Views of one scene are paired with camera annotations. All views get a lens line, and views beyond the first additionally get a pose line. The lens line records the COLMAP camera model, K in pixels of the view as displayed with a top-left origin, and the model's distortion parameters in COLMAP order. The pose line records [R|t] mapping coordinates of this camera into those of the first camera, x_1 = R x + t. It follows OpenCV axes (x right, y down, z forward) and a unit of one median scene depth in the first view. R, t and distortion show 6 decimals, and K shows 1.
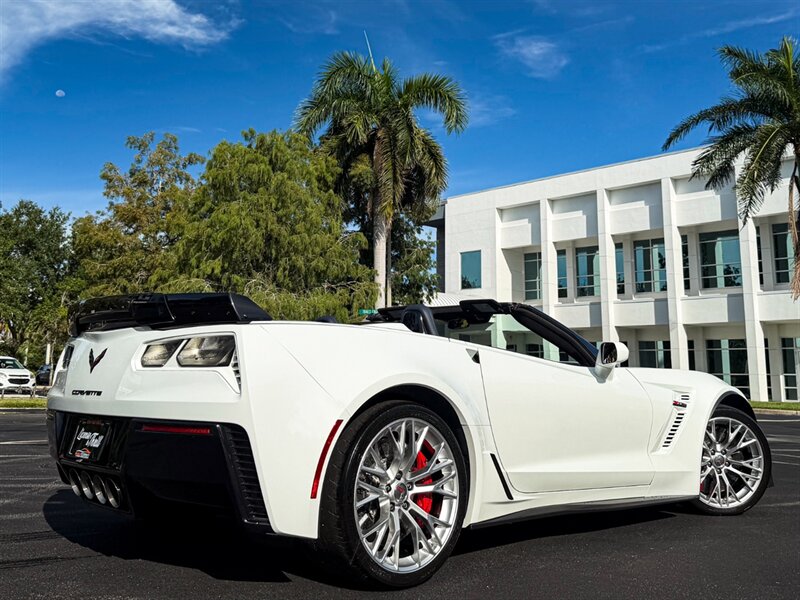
lens RADIAL K [[818.2, 0, 410.9], [0, 818.2, 224.0], [0, 0, 1]] dist [0.180964, -0.419279]
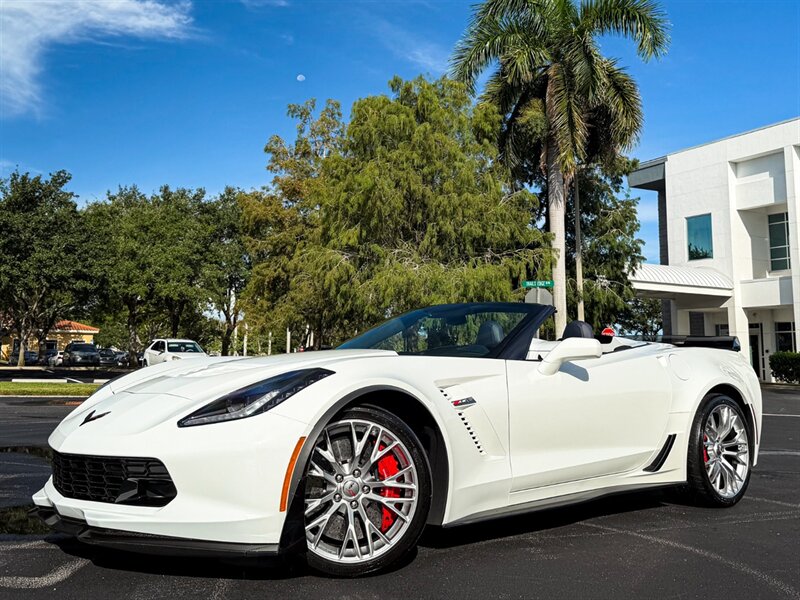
lens RADIAL K [[818.2, 0, 410.9], [0, 818.2, 224.0], [0, 0, 1]] dist [0.180964, -0.419279]
pose [[0.956754, -0.046112, -0.287220, 0.058240], [0.052132, 0.998551, 0.013344, 0.025700], [0.286188, -0.027740, 0.957772, 0.158511]]
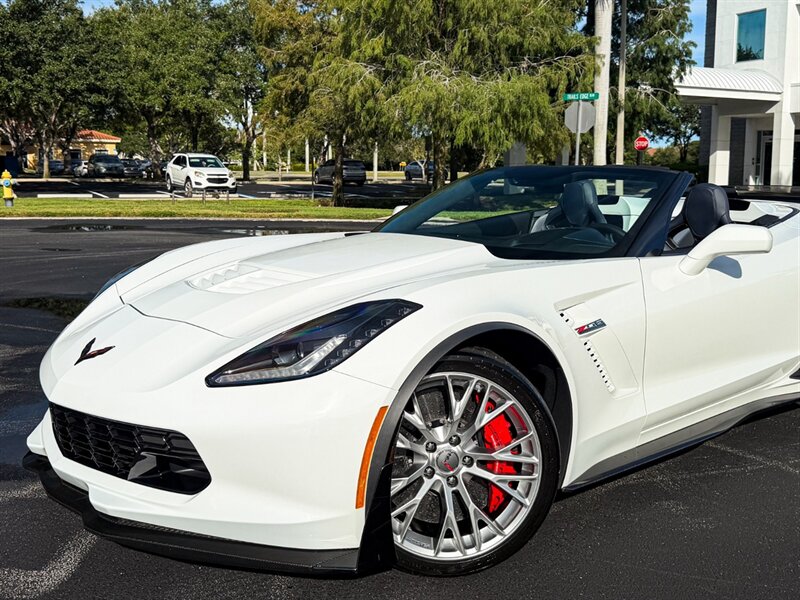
lens RADIAL K [[820.7, 0, 373.8], [0, 820.7, 243.4], [0, 0, 1]] dist [0.201994, -0.486823]
pose [[0.935969, 0.028847, -0.350898, 0.038339], [0.068980, 0.962298, 0.263104, 0.020338], [0.345258, -0.270462, 0.898692, 0.191994]]
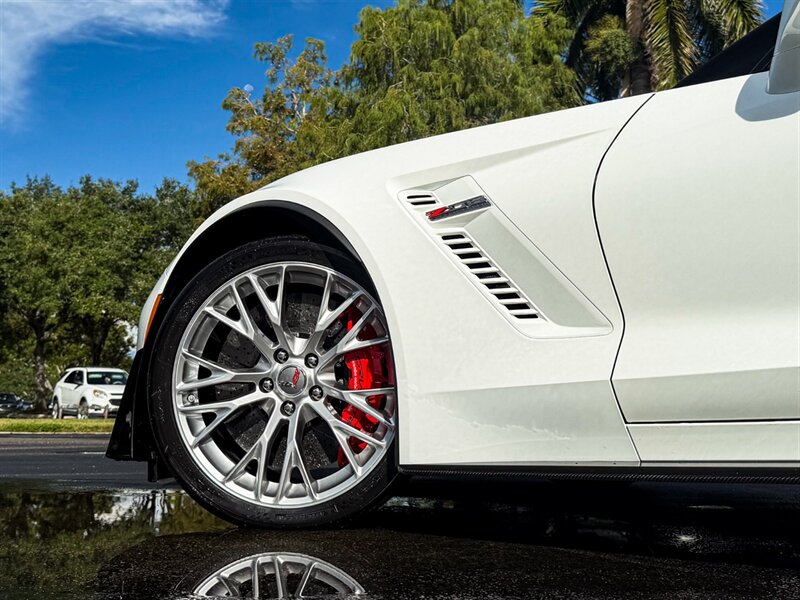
lens RADIAL K [[944.9, 0, 361.6], [0, 944.9, 190.2], [0, 0, 1]] dist [0.209722, -0.475422]
pose [[0.954461, -0.069706, -0.290078, -0.037687], [0.056253, 0.996930, -0.054468, 0.069761], [0.292984, 0.035670, 0.955452, 0.297909]]
